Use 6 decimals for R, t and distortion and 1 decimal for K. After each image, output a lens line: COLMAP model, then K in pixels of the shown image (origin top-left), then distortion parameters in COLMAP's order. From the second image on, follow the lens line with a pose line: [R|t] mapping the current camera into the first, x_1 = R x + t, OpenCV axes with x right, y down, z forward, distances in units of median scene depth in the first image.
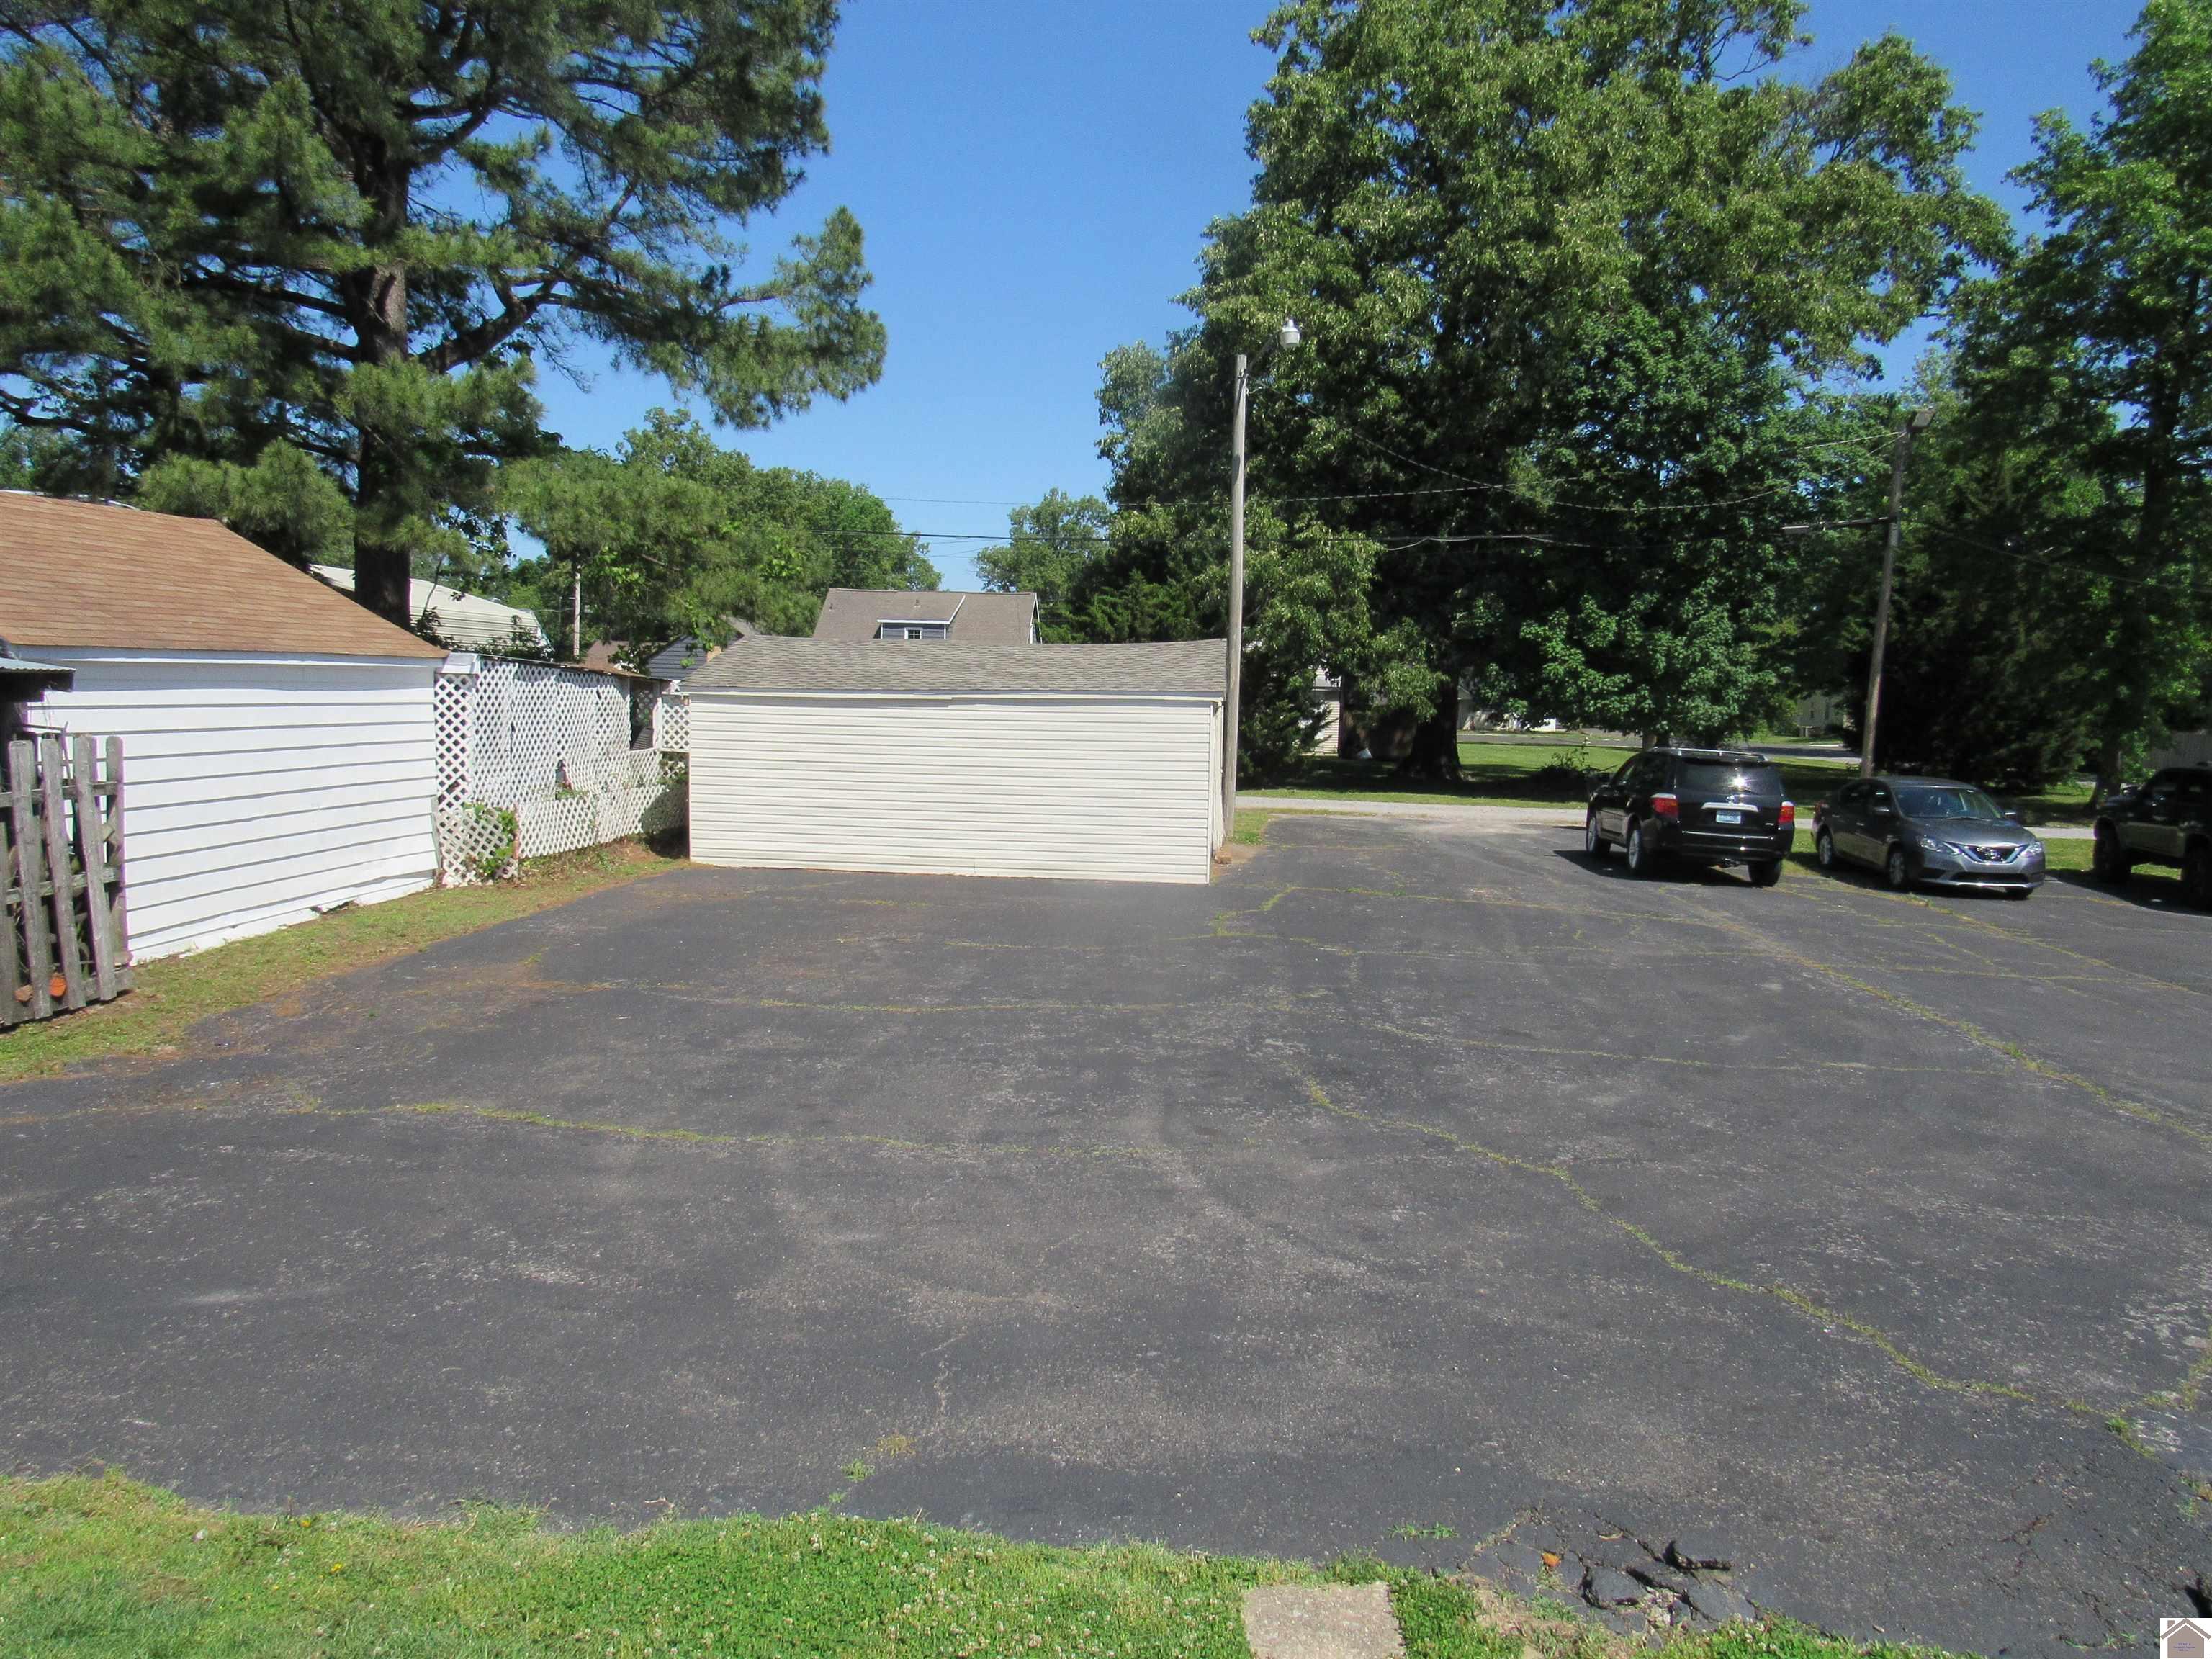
lens RADIAL K [[1581.6, 0, 1106.0], [0, 1581.6, 829.5], [0, 0, 1]] dist [-0.006544, 0.003237]
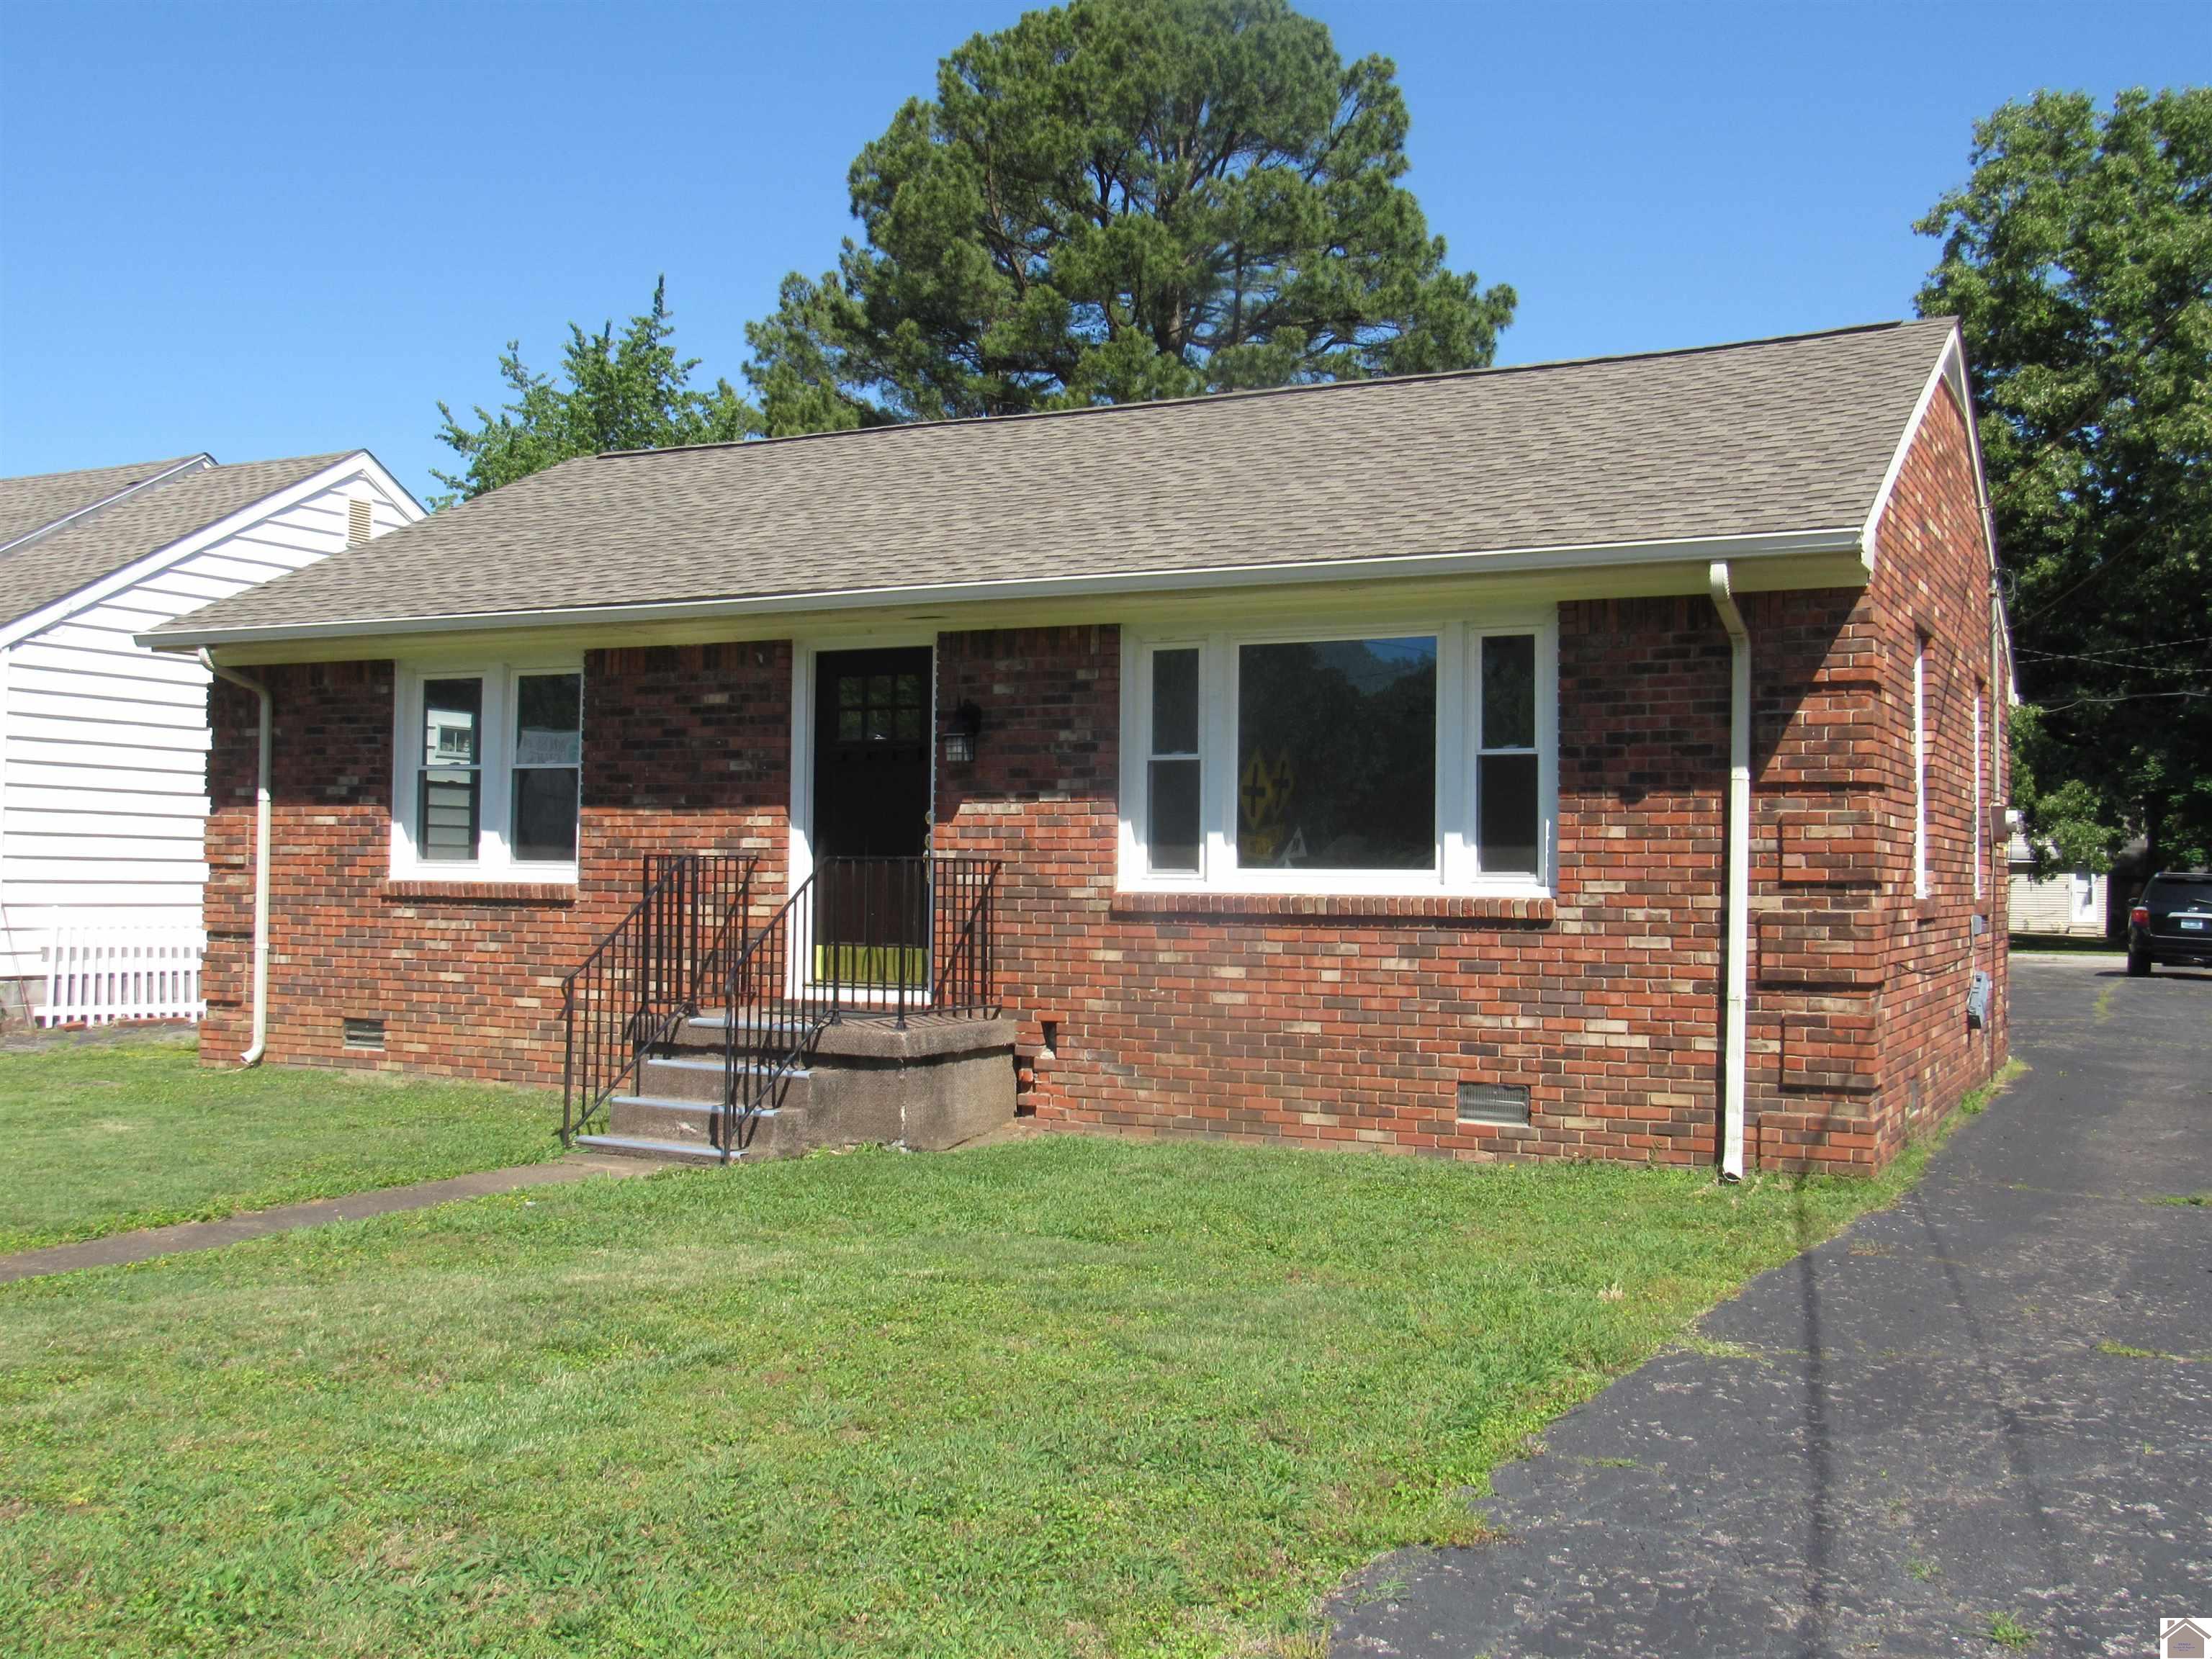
lens RADIAL K [[2129.1, 0, 1106.0], [0, 2129.1, 829.5], [0, 0, 1]] dist [0.004423, 0.003058]
pose [[0.928450, -0.026794, -0.370491, 0.118753], [-0.018490, 0.992825, -0.118137, 0.072489], [0.370998, 0.116535, 0.921293, -0.486339]]
